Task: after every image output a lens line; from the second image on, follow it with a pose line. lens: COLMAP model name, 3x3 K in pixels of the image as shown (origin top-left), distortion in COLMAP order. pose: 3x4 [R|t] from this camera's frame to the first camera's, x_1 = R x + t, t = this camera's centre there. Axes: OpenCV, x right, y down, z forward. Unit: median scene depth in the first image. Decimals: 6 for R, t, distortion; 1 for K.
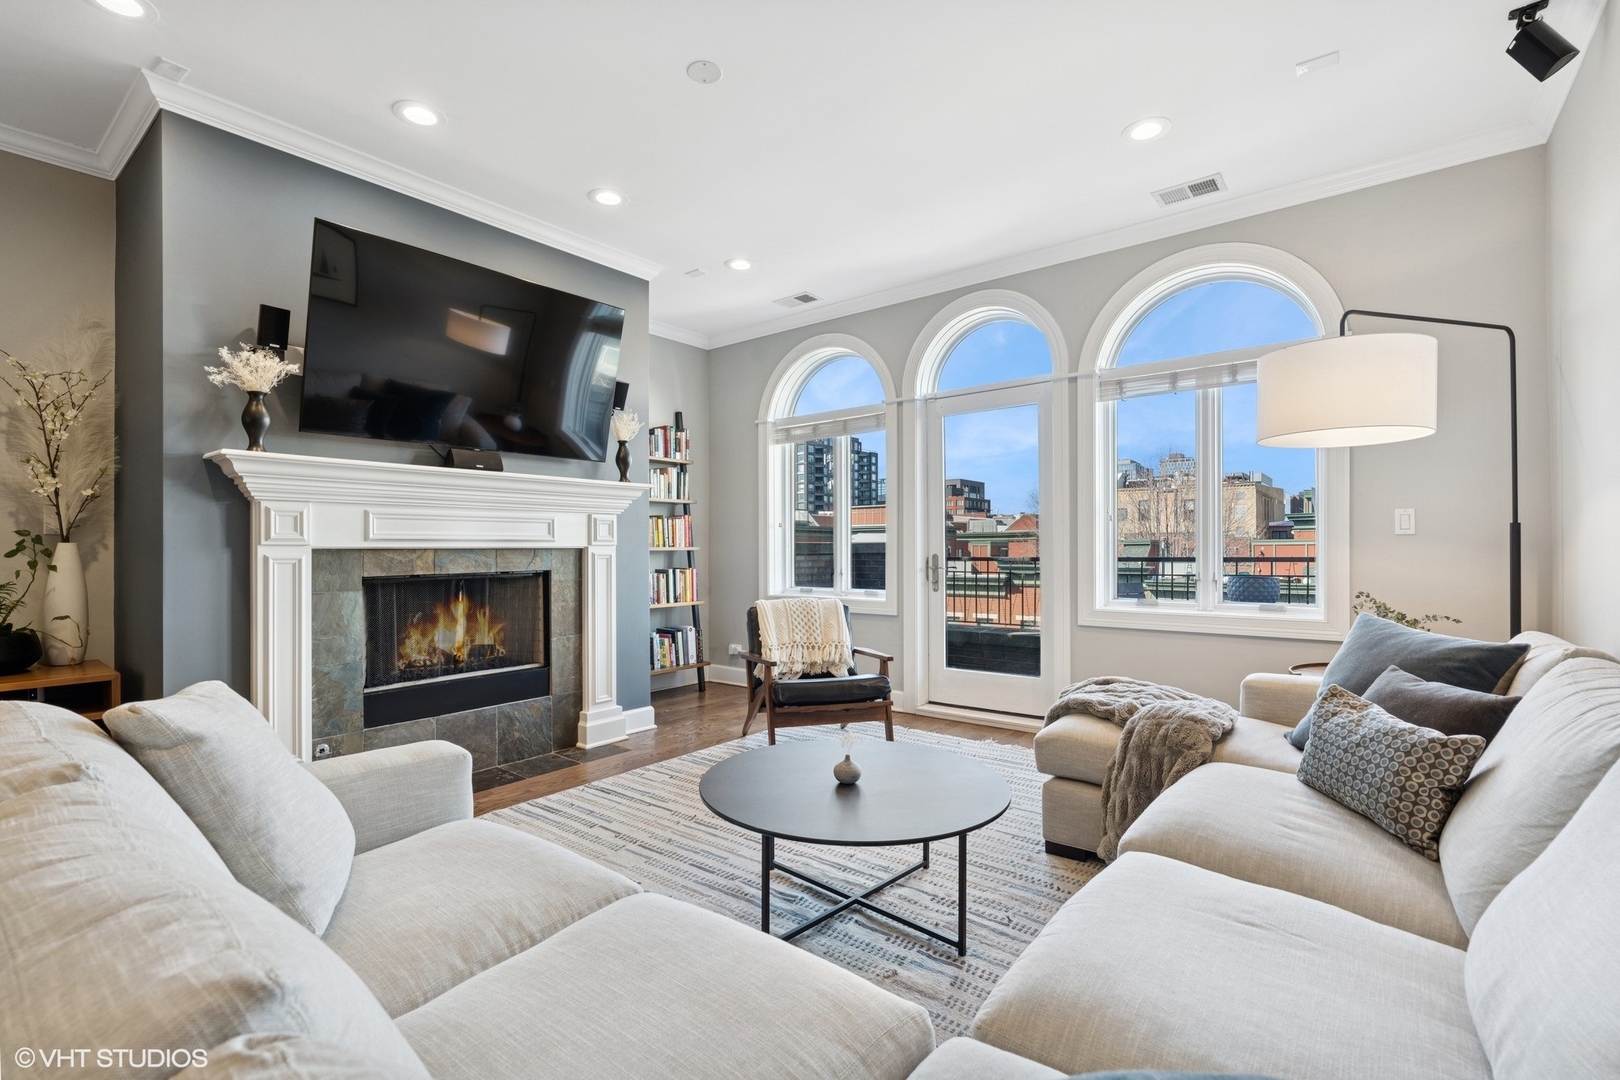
lens RADIAL K [[742.6, 0, 810.9], [0, 742.6, 544.0], [0, 0, 1]] dist [-0.006186, -0.000333]
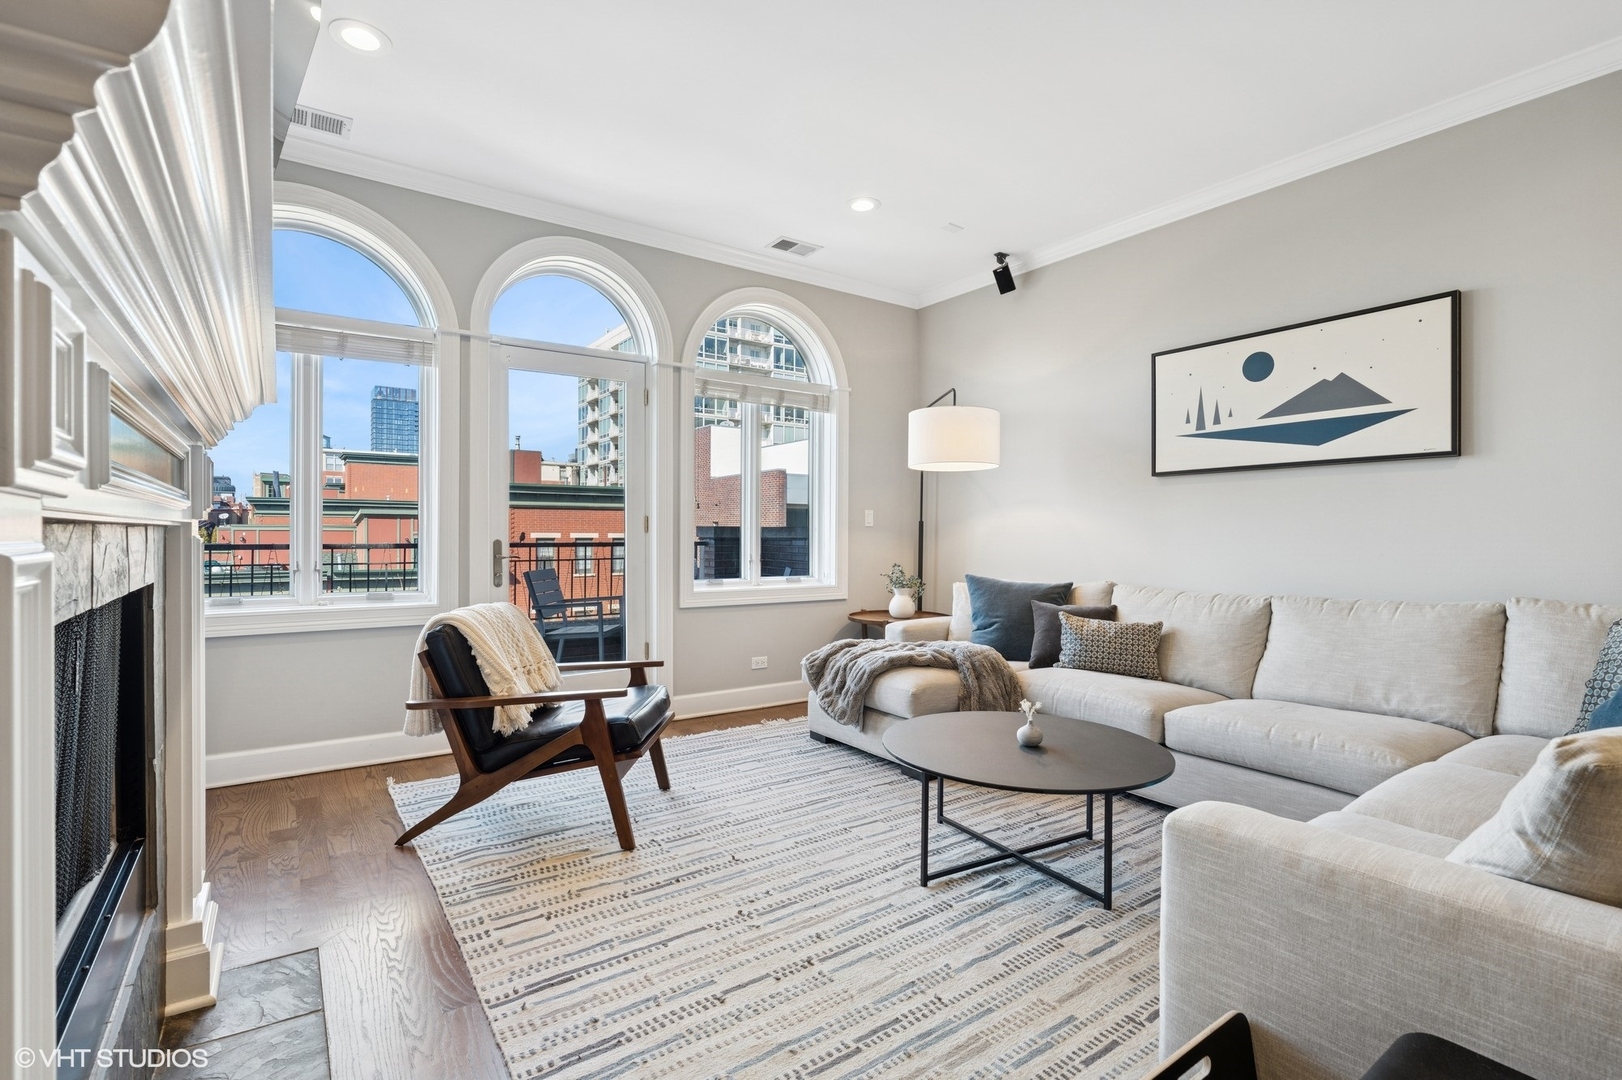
lens RADIAL K [[743.5, 0, 818.9], [0, 743.5, 532.1], [0, 0, 1]] dist [-0.006186, -0.000333]
pose [[0.273473, 0.010078, 0.961827, -0.773567], [-0.011830, 0.999905, -0.007113, 0.011738], [-0.961807, -0.009433, 0.273566, 0.704773]]
